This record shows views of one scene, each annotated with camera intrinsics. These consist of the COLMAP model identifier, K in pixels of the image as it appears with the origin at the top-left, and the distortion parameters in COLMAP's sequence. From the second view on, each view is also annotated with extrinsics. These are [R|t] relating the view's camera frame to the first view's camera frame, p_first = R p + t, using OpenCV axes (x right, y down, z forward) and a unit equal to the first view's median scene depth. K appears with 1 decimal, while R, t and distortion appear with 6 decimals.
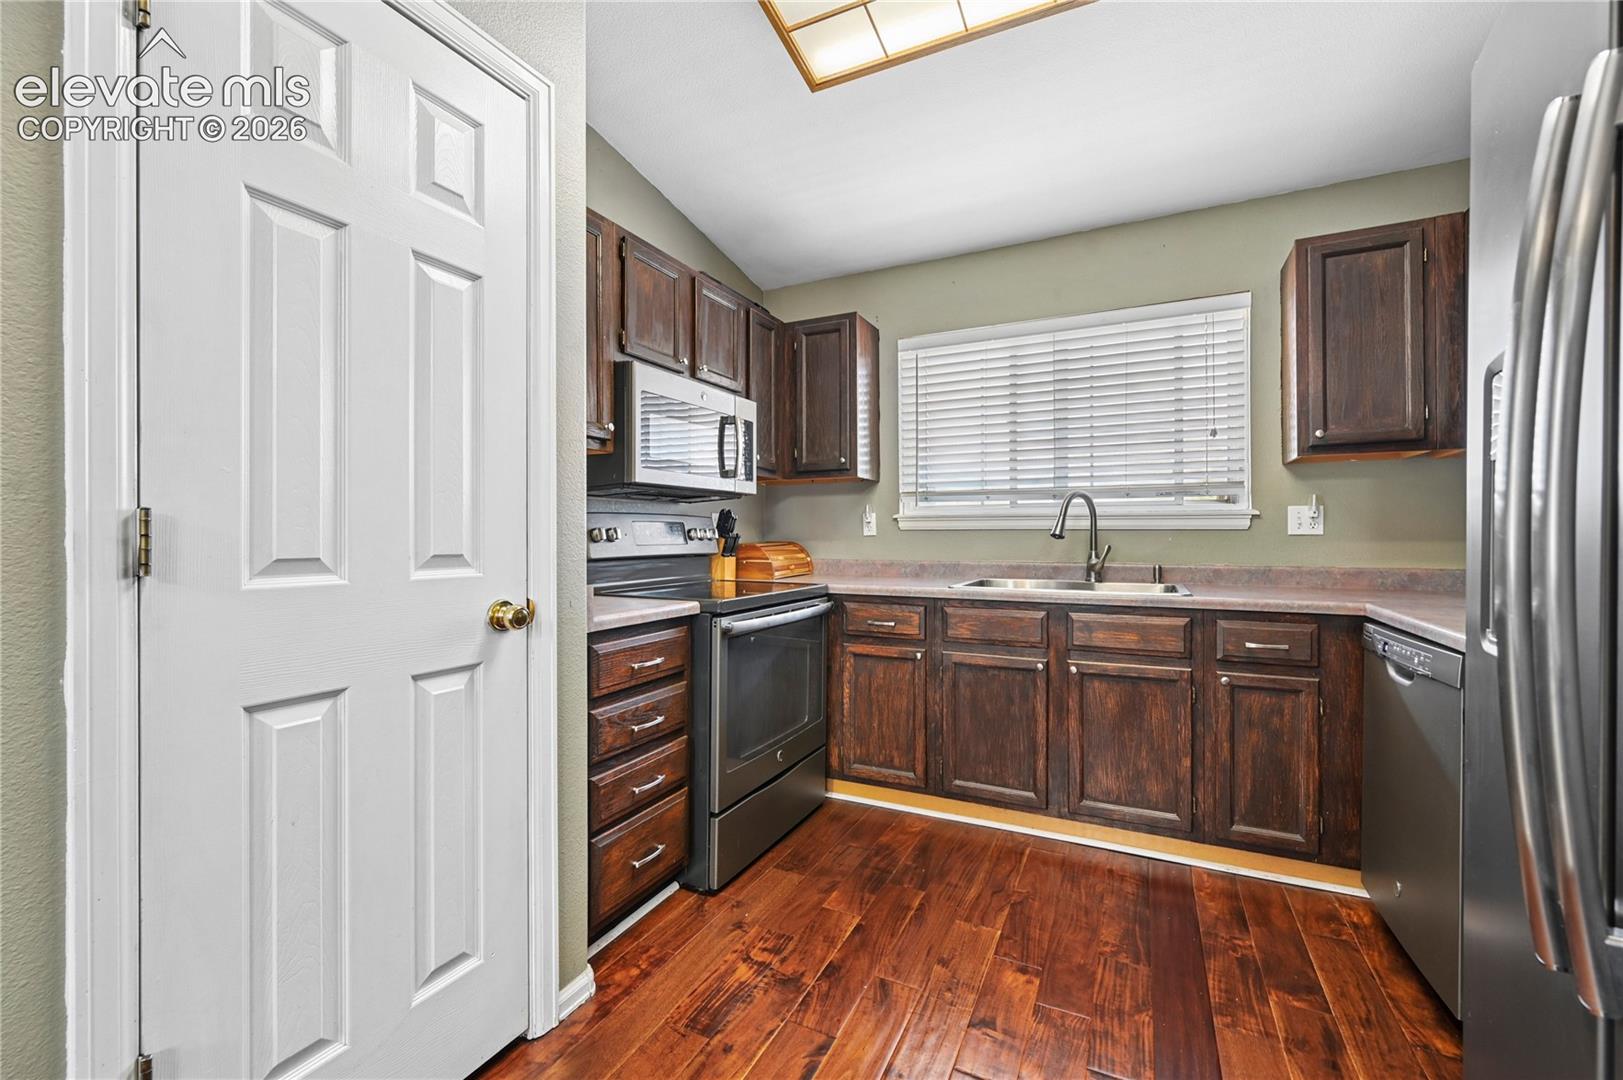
lens RADIAL K [[658.0, 0, 834.7], [0, 658.0, 530.3], [0, 0, 1]] dist [-0.000673, -0.000054]
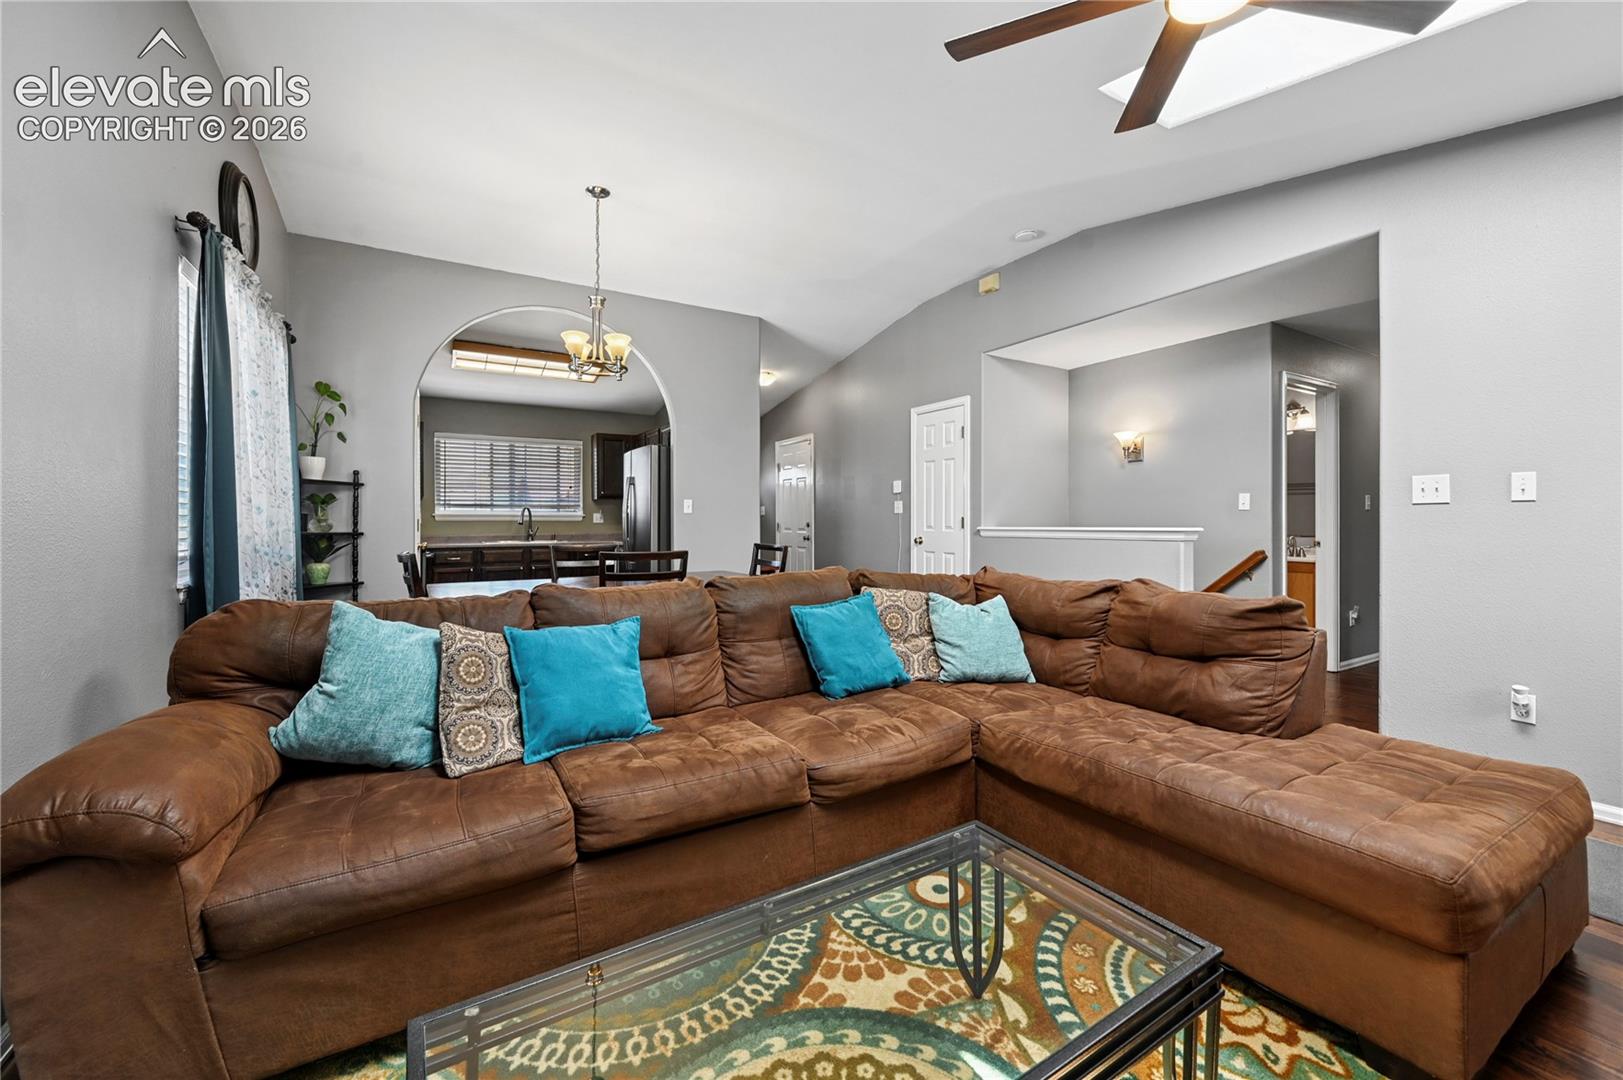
lens RADIAL K [[653.9, 0, 849.6], [0, 653.9, 523.8], [0, 0, 1]] dist [-0.000151, -0.000008]
pose [[0.523743, -0.002871, 0.851871, -1.383394], [-0.005793, 0.999959, 0.006931, -0.019016], [-0.851857, -0.008565, 0.523705, -1.742183]]
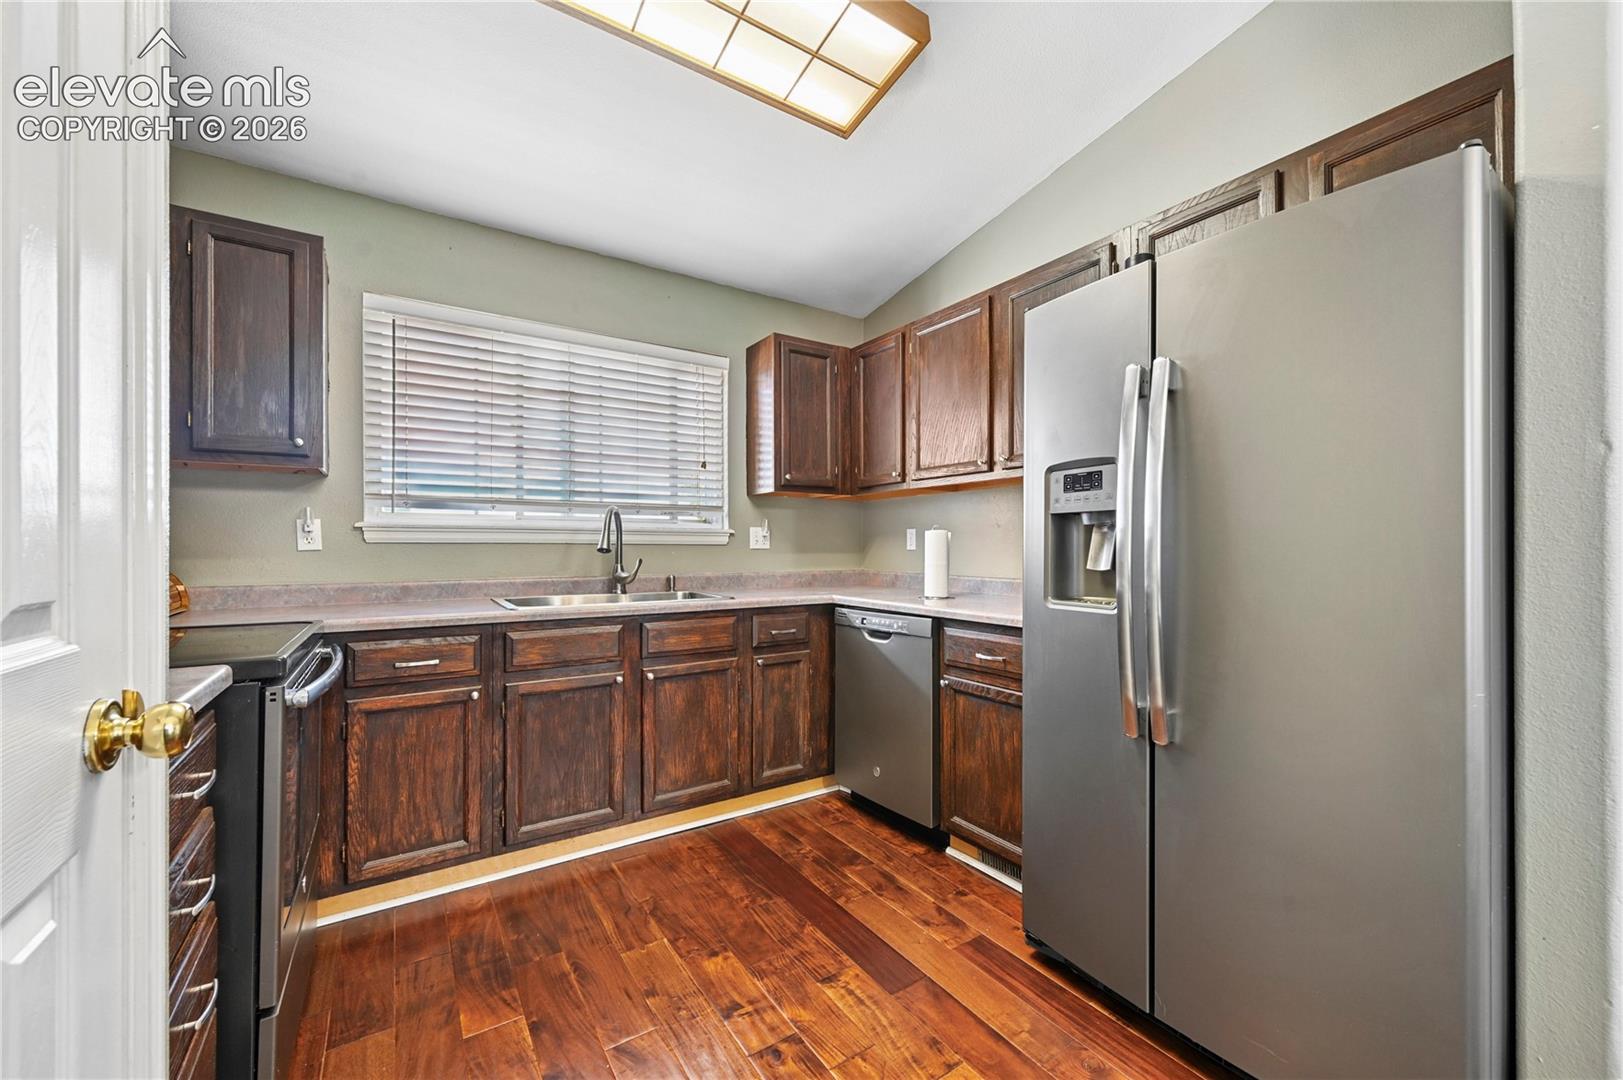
lens RADIAL K [[644.8, 0, 841.9], [0, 644.8, 544.9], [0, 0, 1]] dist [-0.000784, 0.000134]
pose [[0.494267, 0.004819, 0.869297, -0.375281], [-0.005445, 0.999982, -0.002447, 0.000991], [-0.869293, -0.003524, 0.494284, 0.211367]]
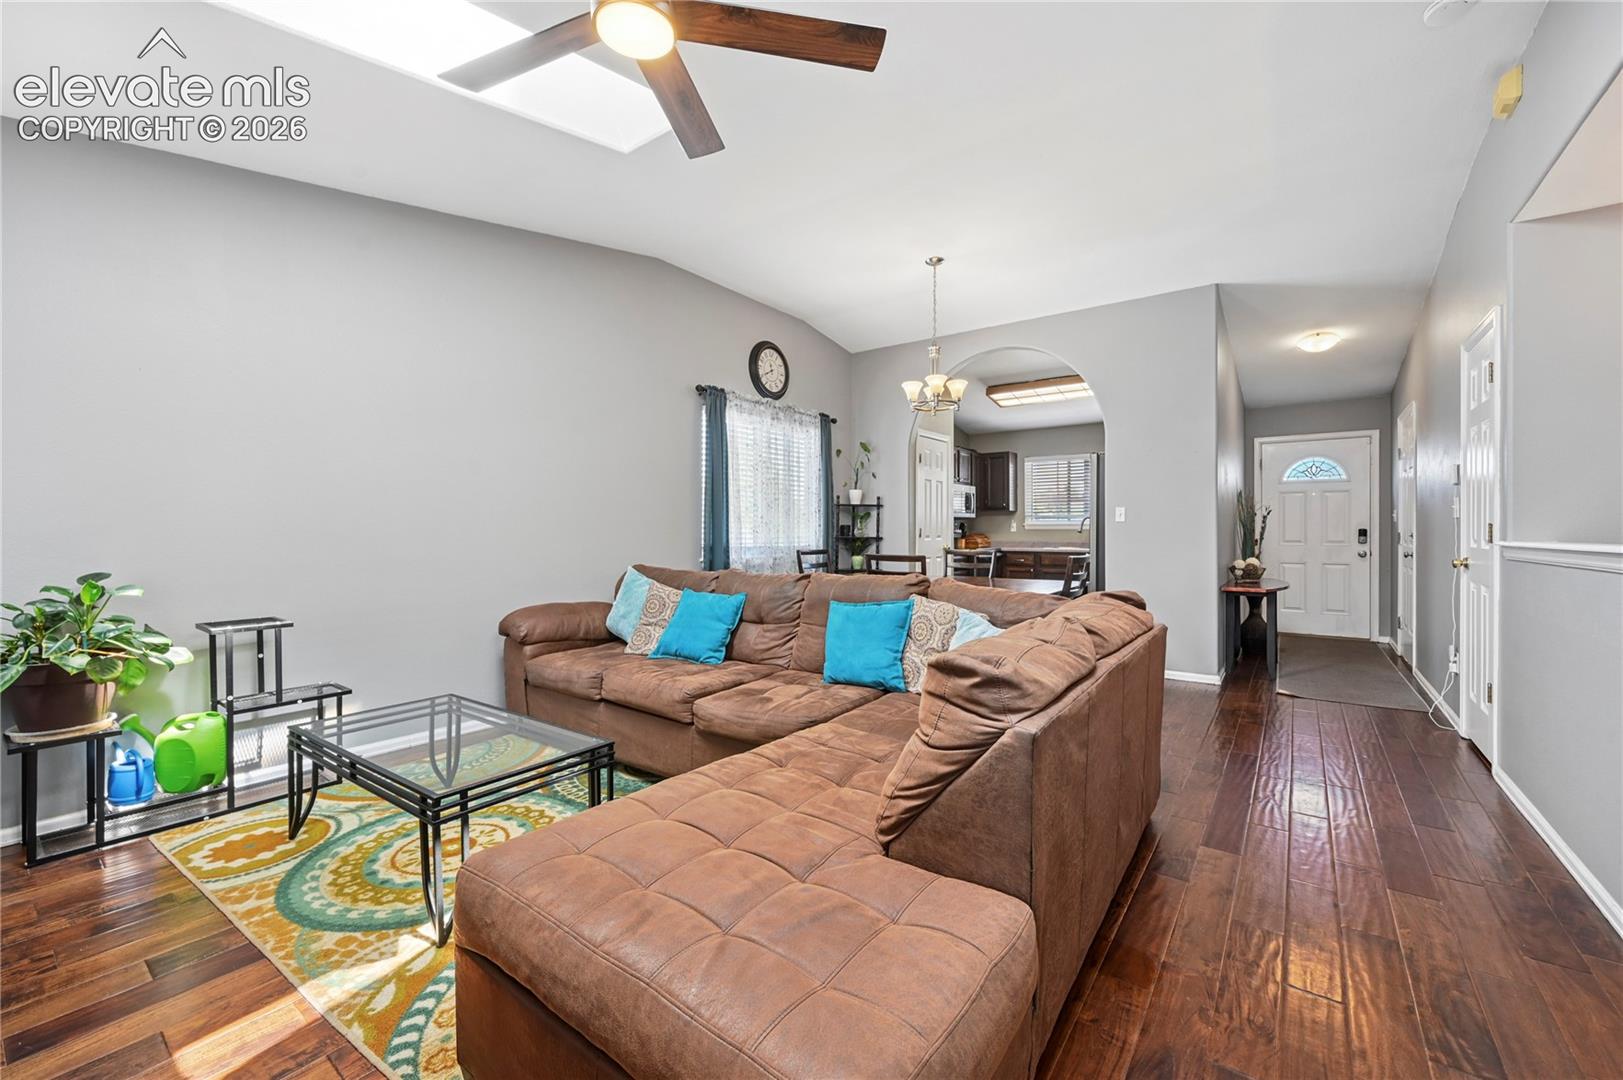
lens RADIAL K [[658.0, 0, 834.7], [0, 658.0, 530.3], [0, 0, 1]] dist [-0.000673, -0.000054]
pose [[0.984934, 0.001465, -0.172924, -0.272425], [-0.000111, 0.999969, 0.007839, -0.025148], [0.172930, -0.007702, 0.984904, -2.387142]]
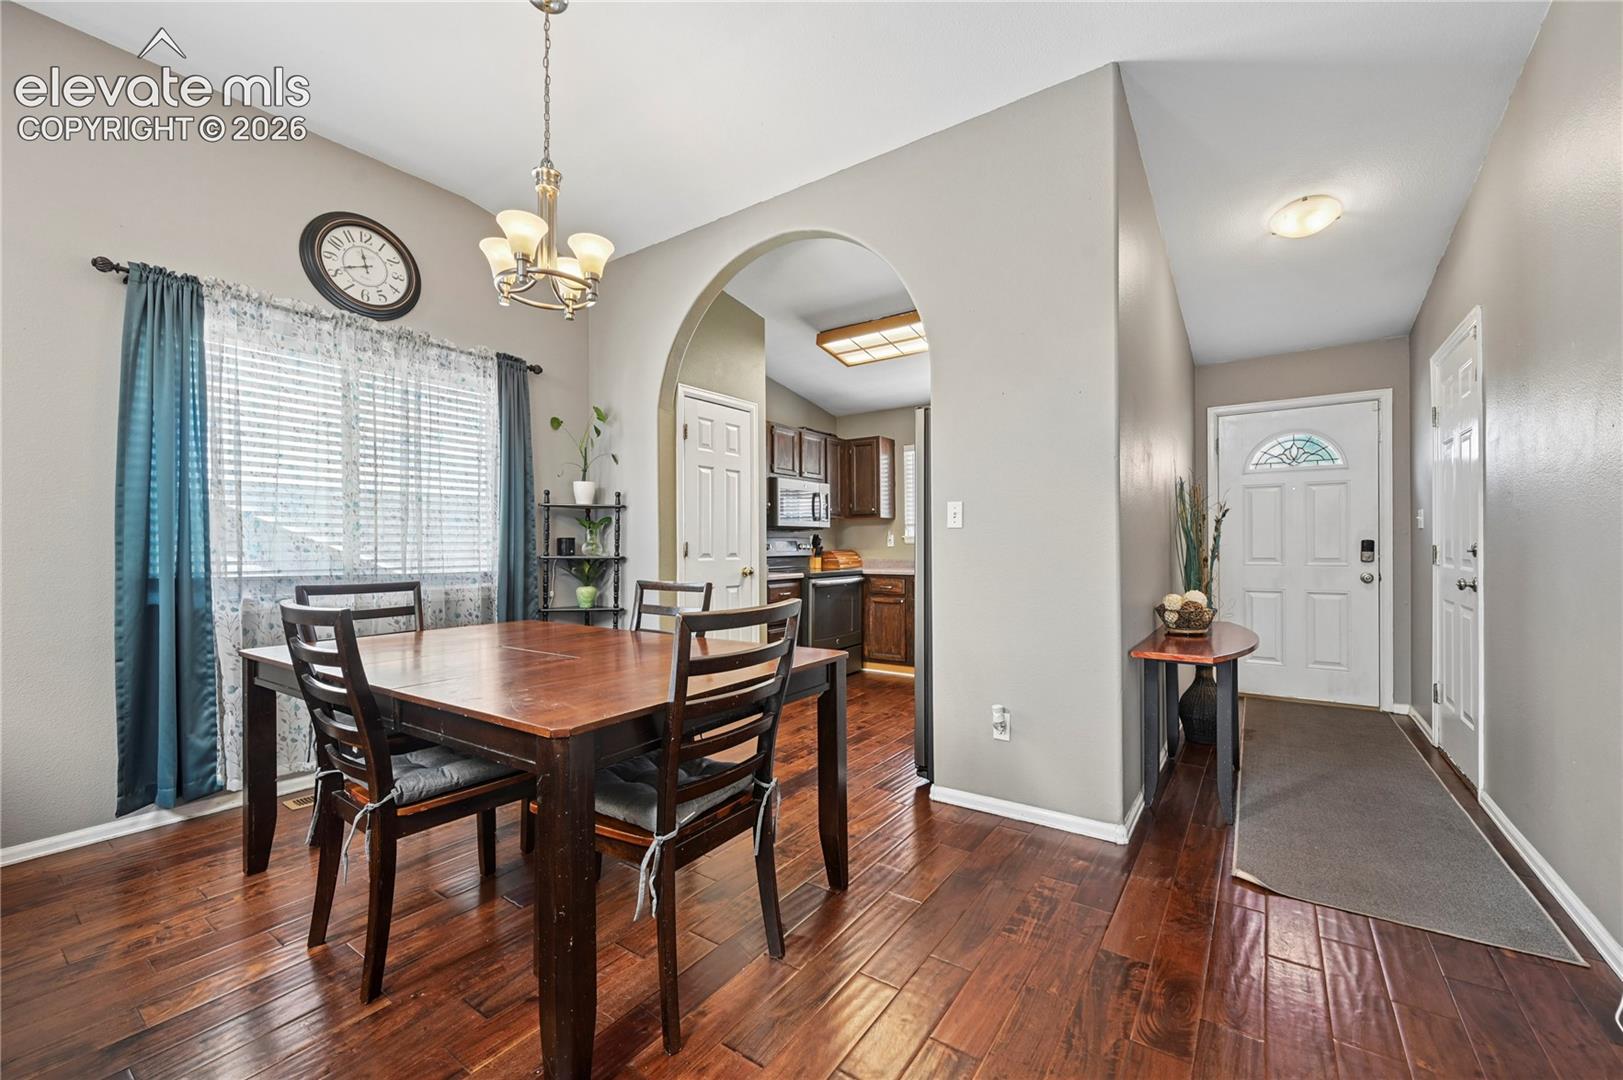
lens RADIAL K [[644.8, 0, 841.9], [0, 644.8, 544.9], [0, 0, 1]] dist [-0.000784, 0.000134]
pose [[0.989637, -0.003617, -0.143547, 0.256298], [0.004591, 0.999969, 0.006459, -0.014397], [0.143519, -0.007051, 0.989622, -1.243358]]
